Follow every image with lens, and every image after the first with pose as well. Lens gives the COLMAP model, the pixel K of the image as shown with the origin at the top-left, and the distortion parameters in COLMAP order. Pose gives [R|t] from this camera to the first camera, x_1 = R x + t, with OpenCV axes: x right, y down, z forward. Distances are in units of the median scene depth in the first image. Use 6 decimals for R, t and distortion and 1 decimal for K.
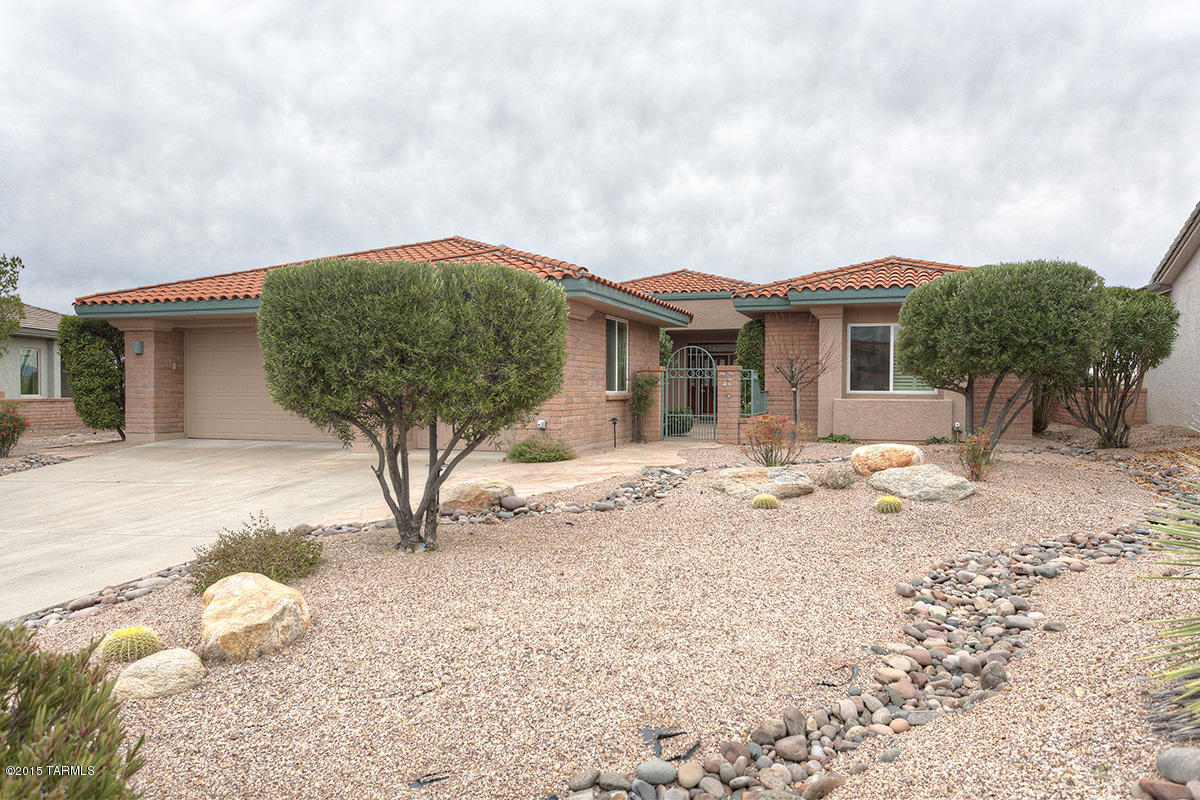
lens RADIAL K [[862.1, 0, 600.0], [0, 862.1, 400.0], [0, 0, 1]] dist [-0.000372, -0.000059]
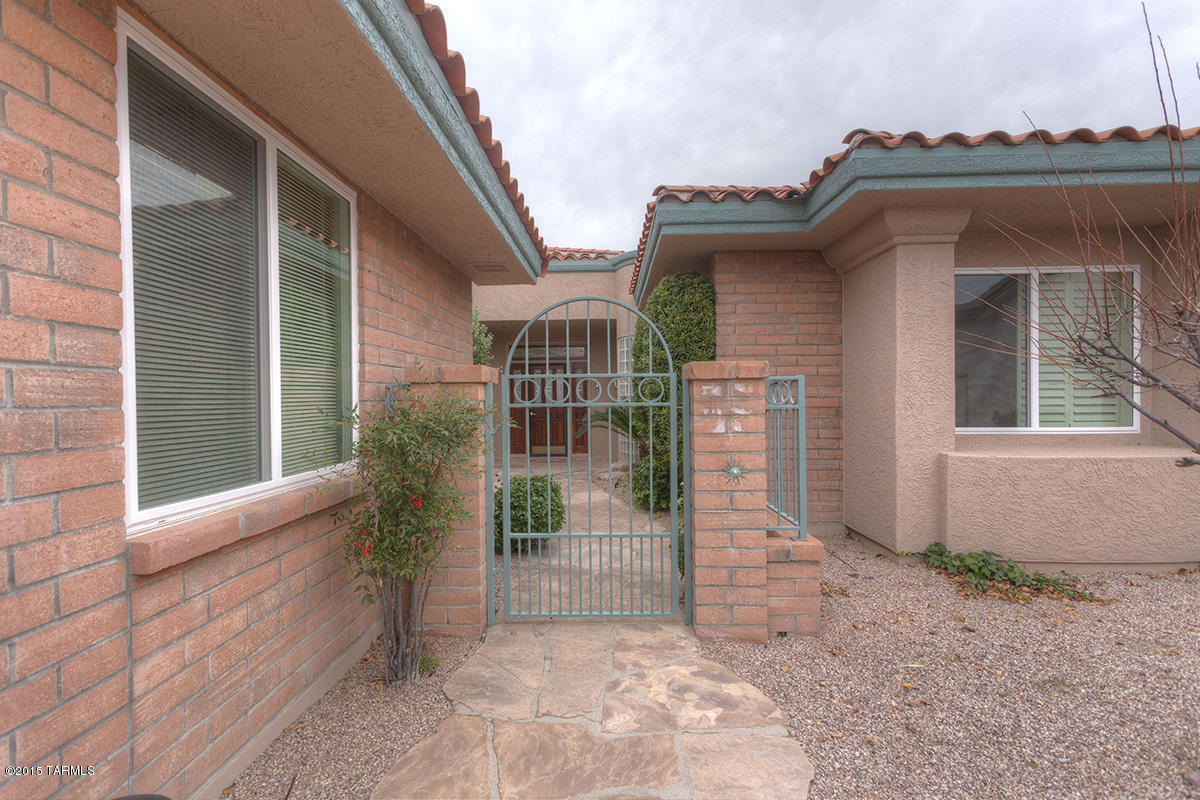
lens RADIAL K [[567.1, 0, 596.3], [0, 567.1, 399.7], [0, 0, 1]] dist [0.005347, 0.001279]
pose [[0.956524, -0.013826, 0.291327, 0.051340], [0.016867, 0.999826, -0.007929, -0.025490], [-0.291167, 0.012498, 0.956591, 0.804379]]
